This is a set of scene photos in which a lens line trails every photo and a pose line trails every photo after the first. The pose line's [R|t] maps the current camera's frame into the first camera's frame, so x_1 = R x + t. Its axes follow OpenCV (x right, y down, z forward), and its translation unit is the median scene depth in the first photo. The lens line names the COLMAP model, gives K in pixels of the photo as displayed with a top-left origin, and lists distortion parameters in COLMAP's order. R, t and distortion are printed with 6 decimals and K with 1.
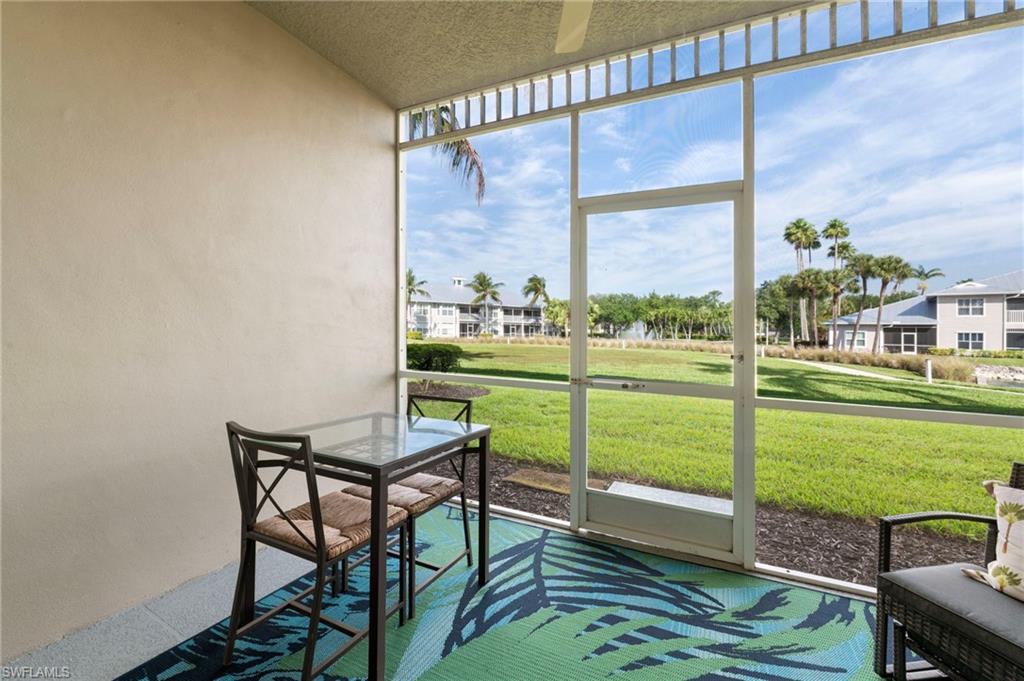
lens RADIAL K [[415.9, 0, 515.1], [0, 415.9, 329.2], [0, 0, 1]] dist [-0.004444, -0.001271]
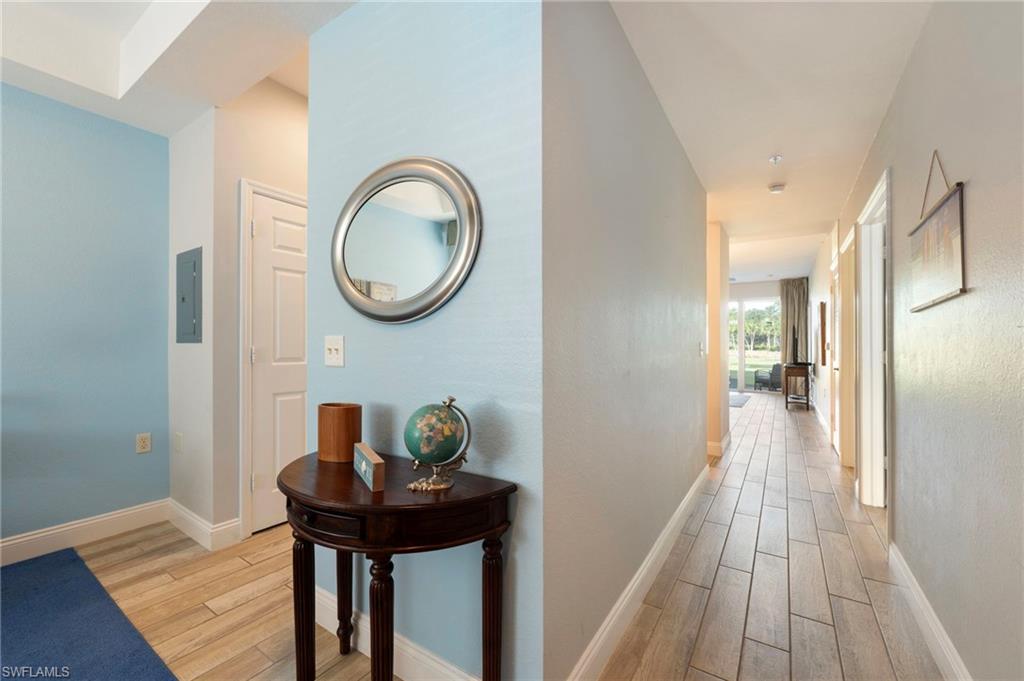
lens RADIAL K [[415.9, 0, 518.8], [0, 415.9, 332.9], [0, 0, 1]] dist [-0.004444, -0.001271]
pose [[0.992764, -0.019658, -0.118465, -0.117029], [0.016608, 0.999506, -0.026684, -0.004654], [0.118931, 0.024523, 0.992600, -0.318587]]
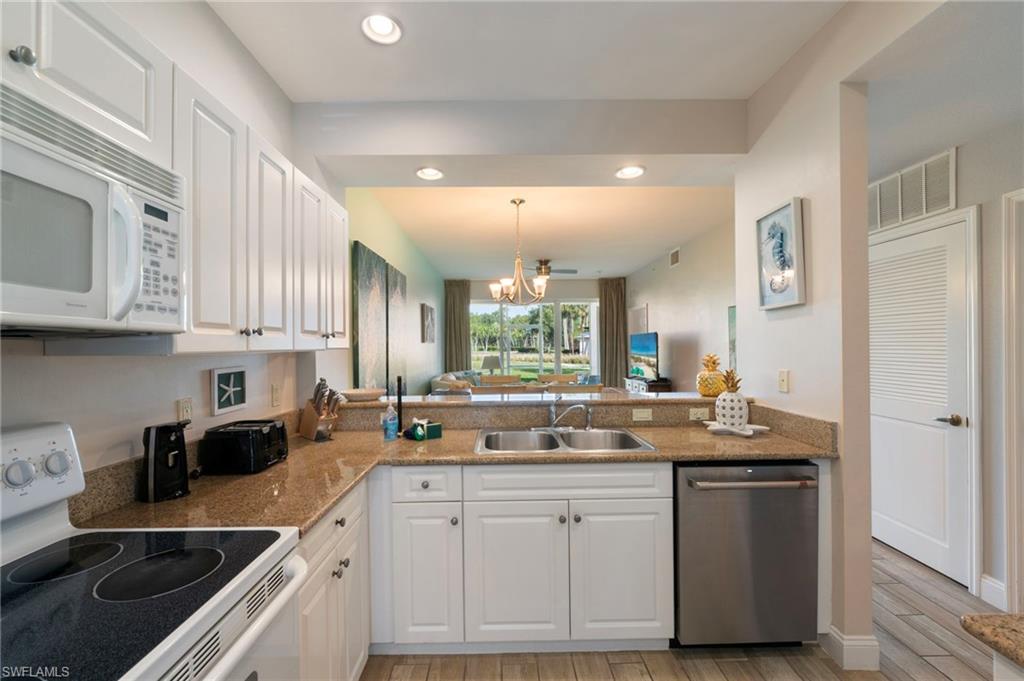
lens RADIAL K [[413.8, 0, 515.8], [0, 413.8, 360.4], [0, 0, 1]] dist [-0.001410, -0.001183]
pose [[0.884688, -0.041823, 0.464303, -0.133304], [0.021419, 0.998562, 0.049135, -0.010672], [-0.465691, -0.033525, 0.884312, -0.203209]]
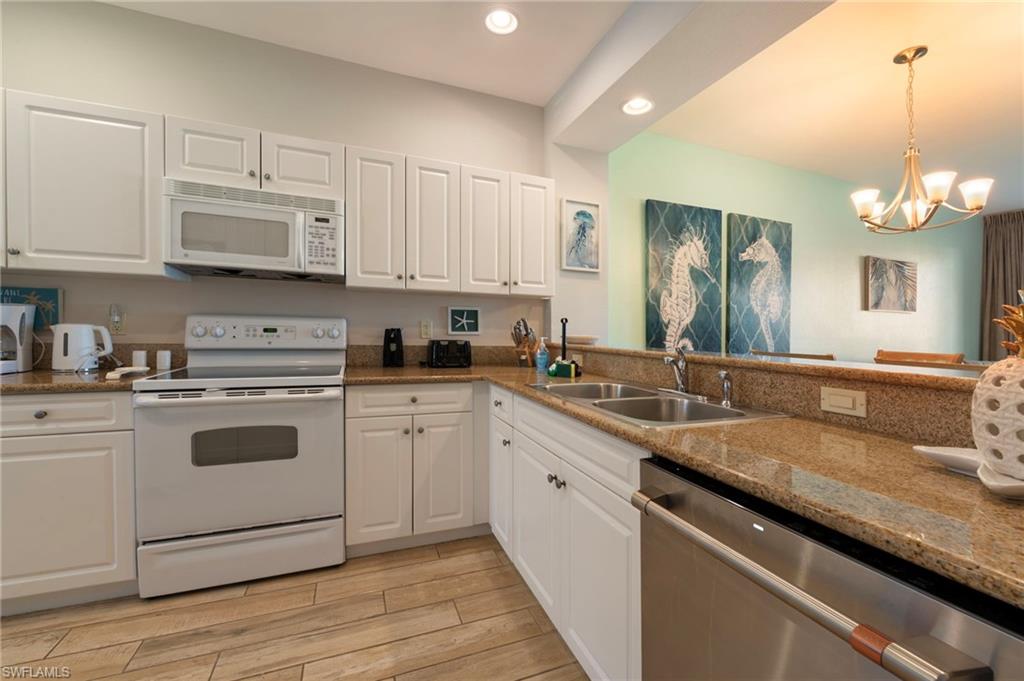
lens RADIAL K [[415.9, 0, 529.0], [0, 415.9, 328.2], [0, 0, 1]] dist [-0.004444, -0.001271]
pose [[0.747008, -0.006997, -0.664778, -0.078034], [-0.002380, 0.999910, -0.013200, -0.002890], [0.664811, 0.011443, 0.746924, -0.193482]]
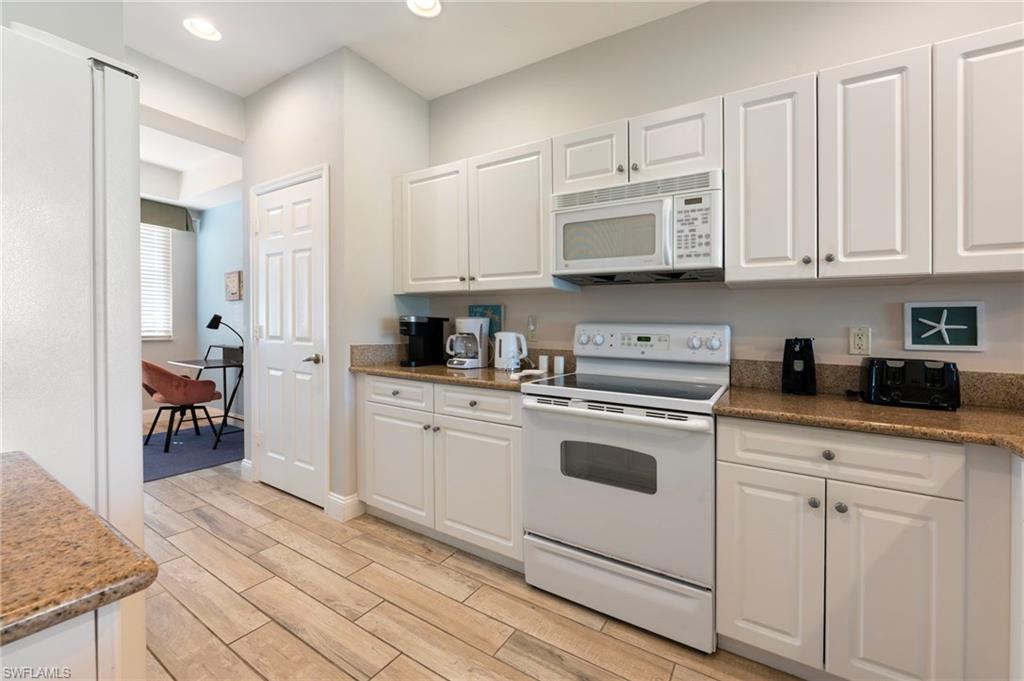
lens RADIAL K [[415.9, 0, 521.1], [0, 415.9, 333.9], [0, 0, 1]] dist [-0.004444, -0.001271]
pose [[-0.104388, -0.010082, -0.994486, -0.090981], [-0.019972, 0.999768, -0.008039, -0.003214], [0.994336, 0.019022, -0.104565, -0.182947]]
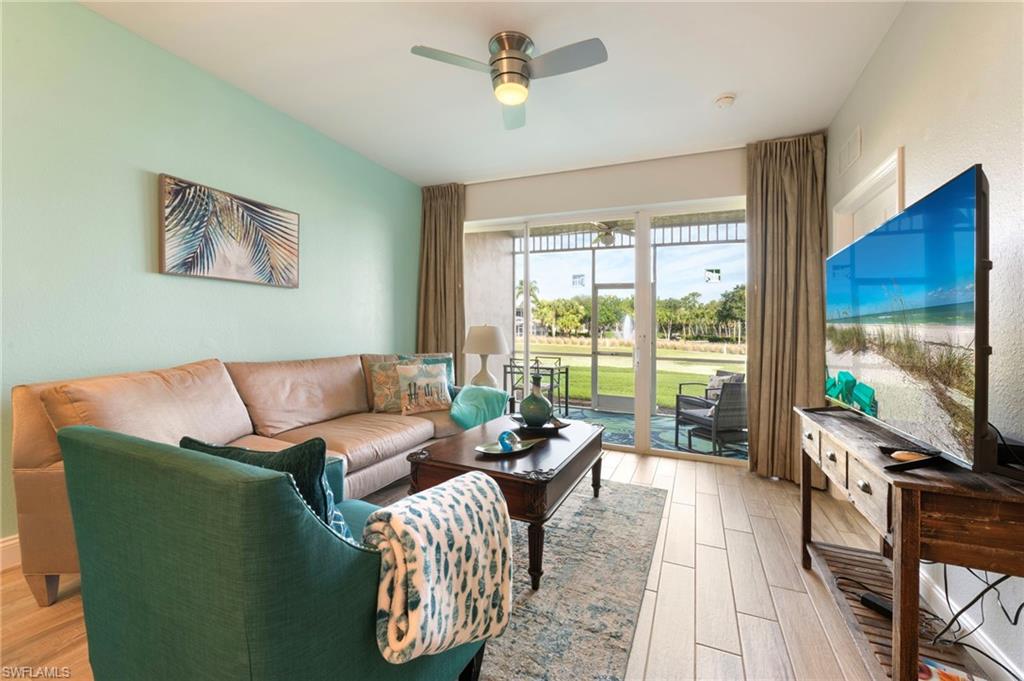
lens RADIAL K [[415.9, 0, 514.9], [0, 415.9, 330.3], [0, 0, 1]] dist [-0.004444, -0.001271]
pose [[0.999275, 0.002299, 0.038014, -0.027751], [-0.002436, 0.999991, 0.003548, -0.001261], [-0.038006, -0.003638, 0.999271, -0.099145]]
